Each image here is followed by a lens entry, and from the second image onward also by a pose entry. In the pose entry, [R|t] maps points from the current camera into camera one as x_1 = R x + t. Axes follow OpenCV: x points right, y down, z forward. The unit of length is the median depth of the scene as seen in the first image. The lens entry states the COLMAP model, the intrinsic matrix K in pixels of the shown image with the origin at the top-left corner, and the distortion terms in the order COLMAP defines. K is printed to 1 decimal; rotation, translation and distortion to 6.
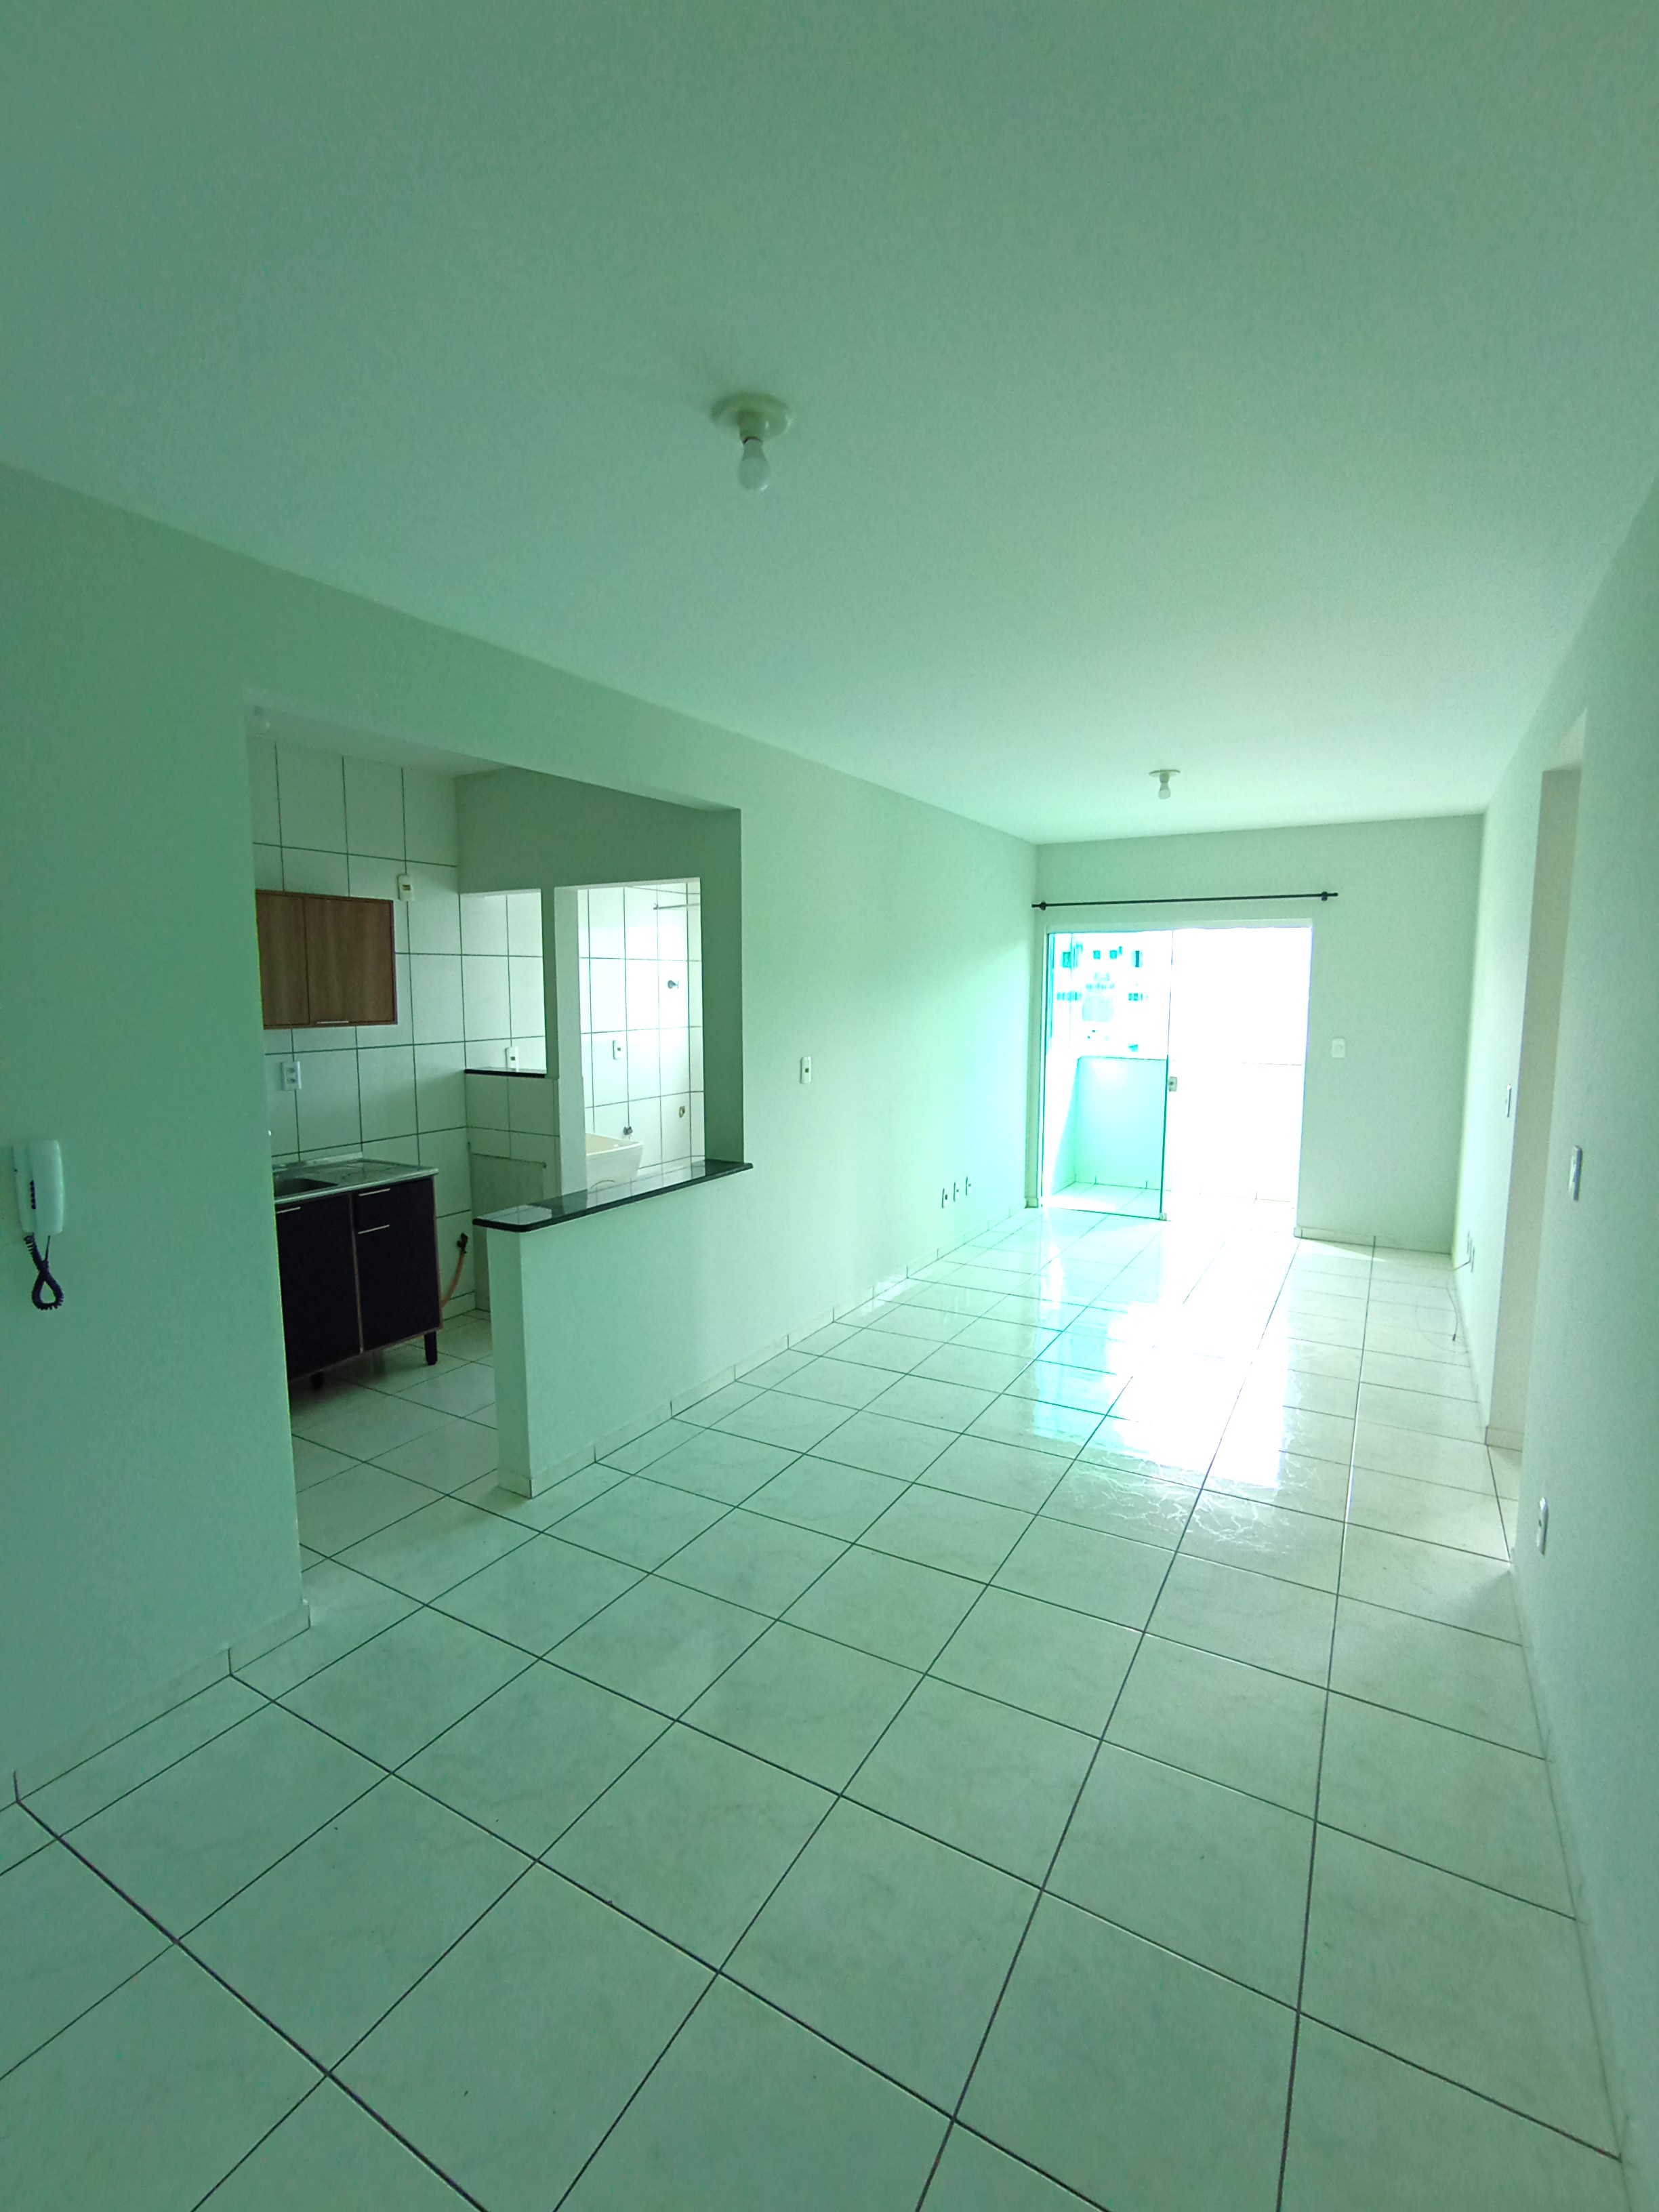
lens RADIAL K [[1004.0, 0, 823.6], [0, 1004.0, 1095.5], [0, 0, 1]] dist [-0.016948, 0.000844]
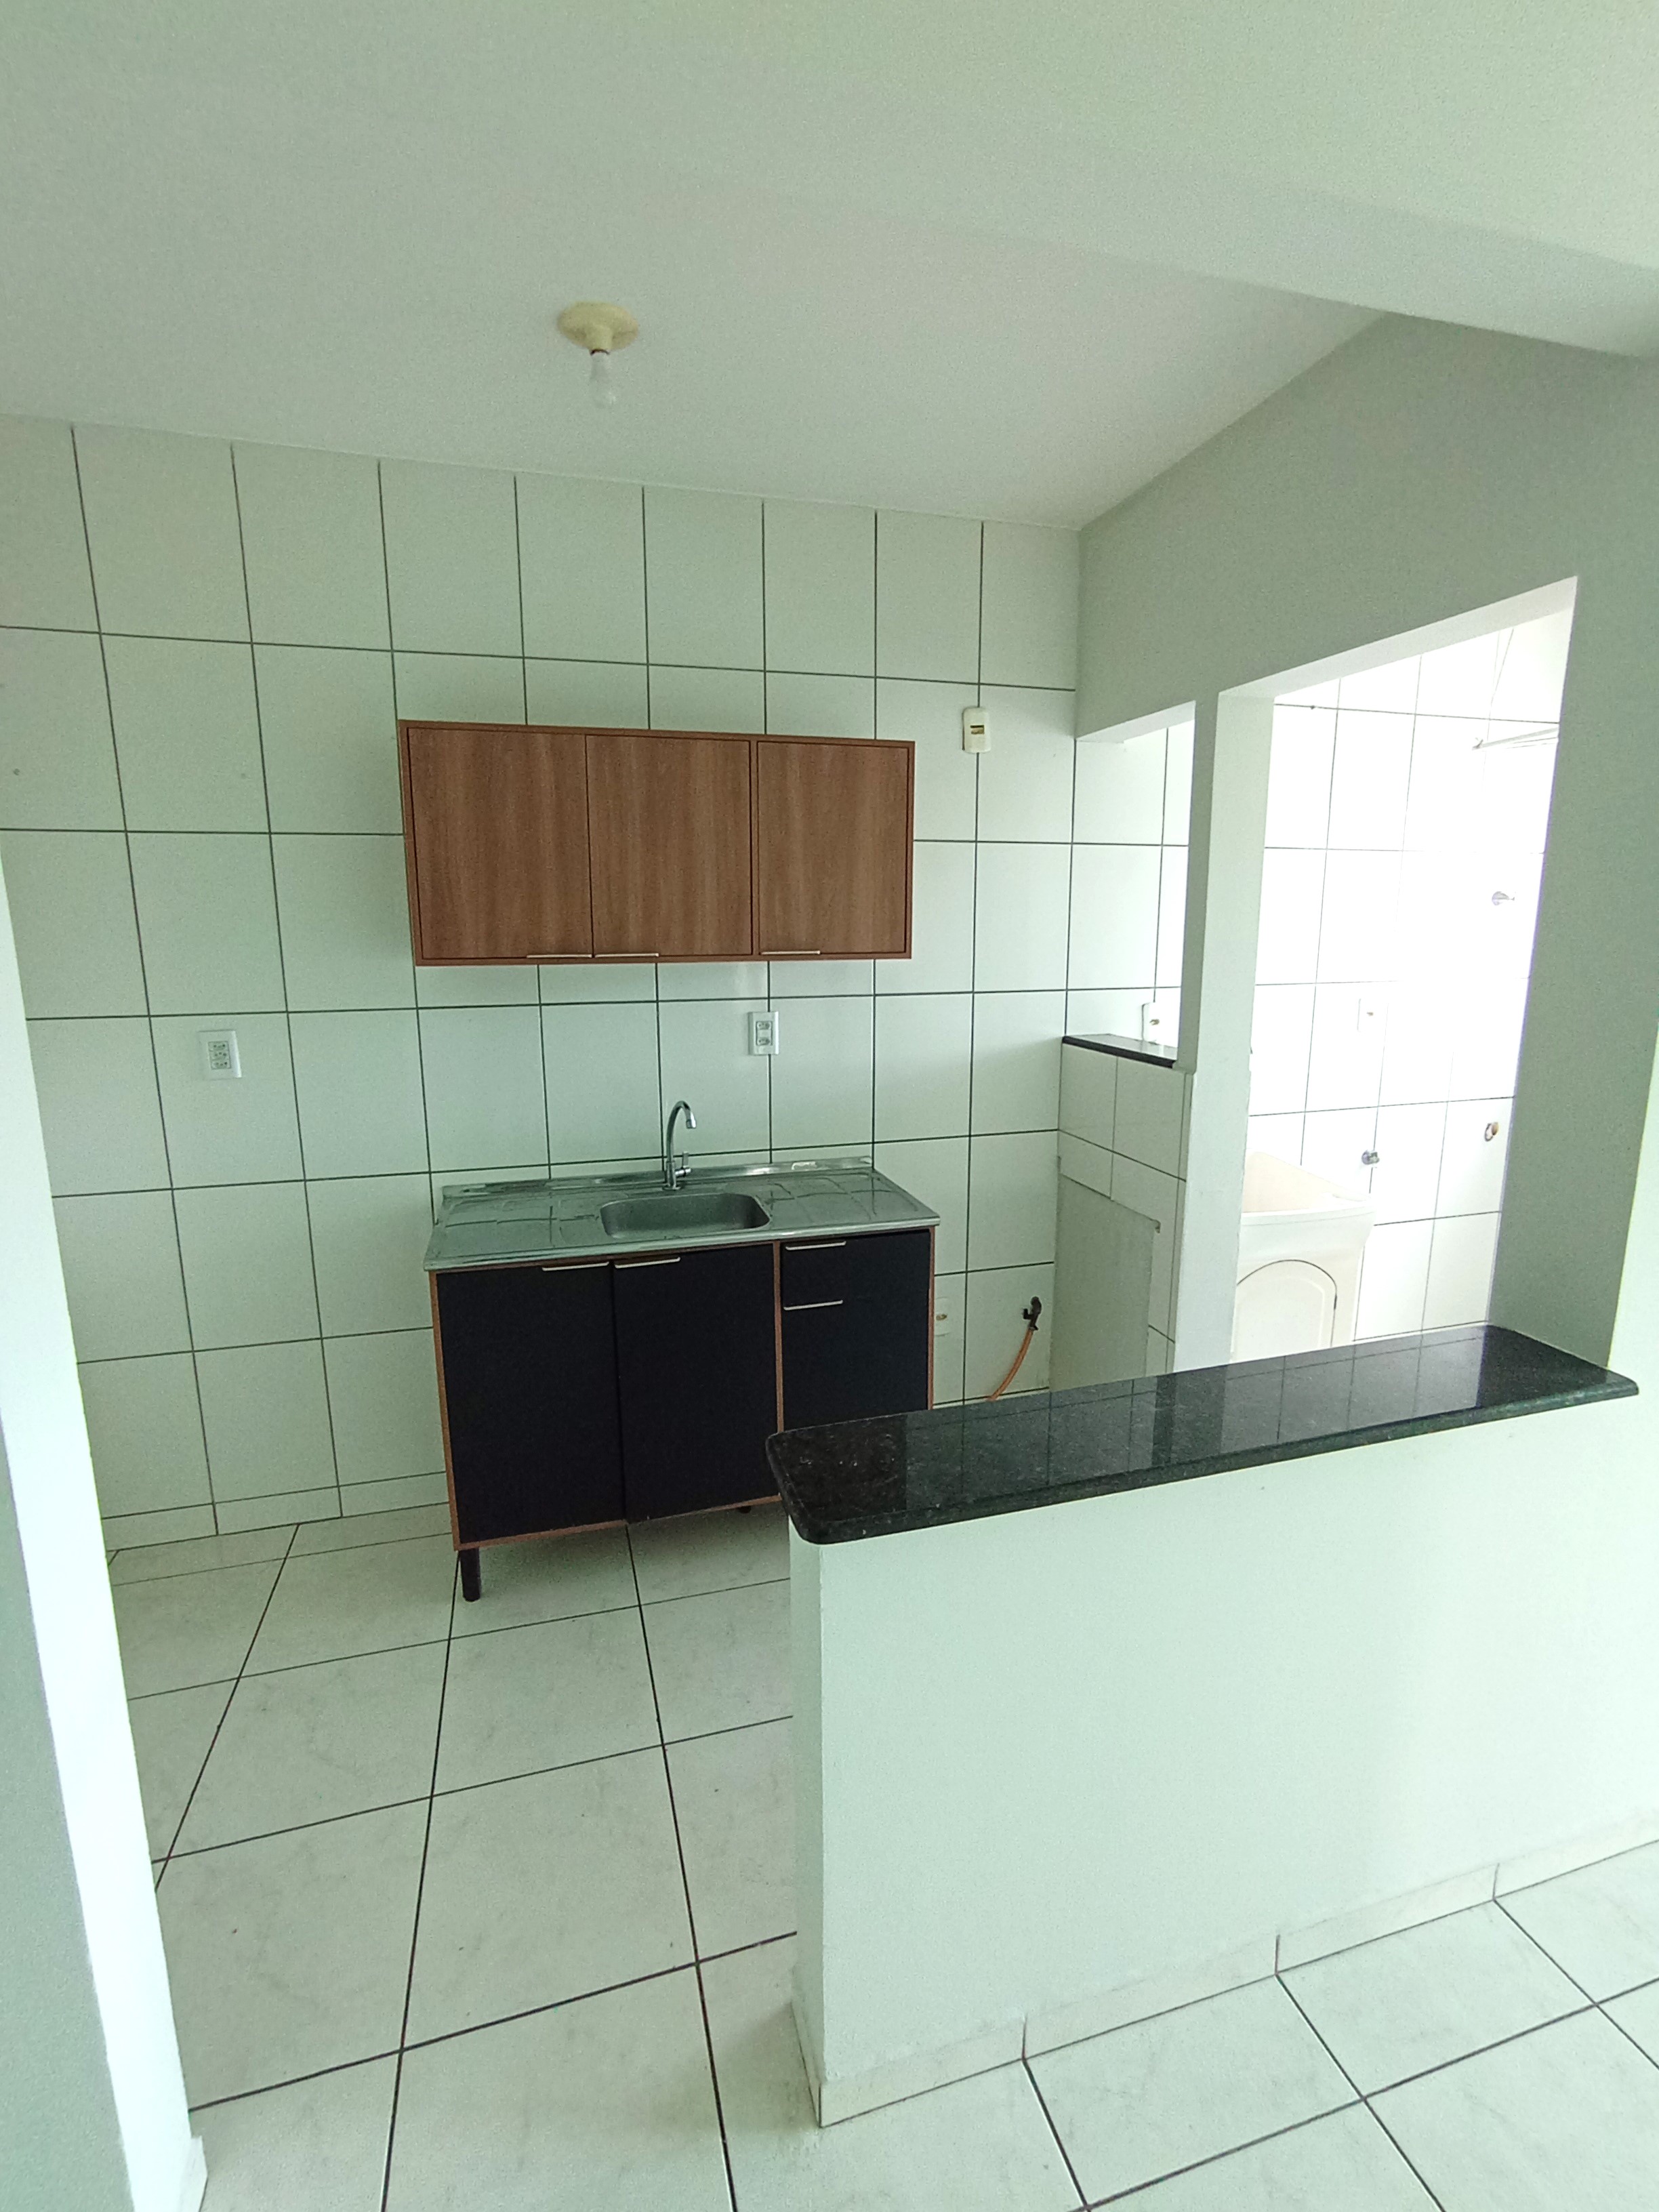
lens RADIAL K [[1004.0, 0, 823.6], [0, 1004.0, 1095.5], [0, 0, 1]] dist [-0.016948, 0.000844]
pose [[0.717409, 0.123250, -0.685663, -0.045544], [-0.075454, 0.992183, 0.099401, -0.043398], [0.692554, -0.019575, 0.721100, 0.503306]]
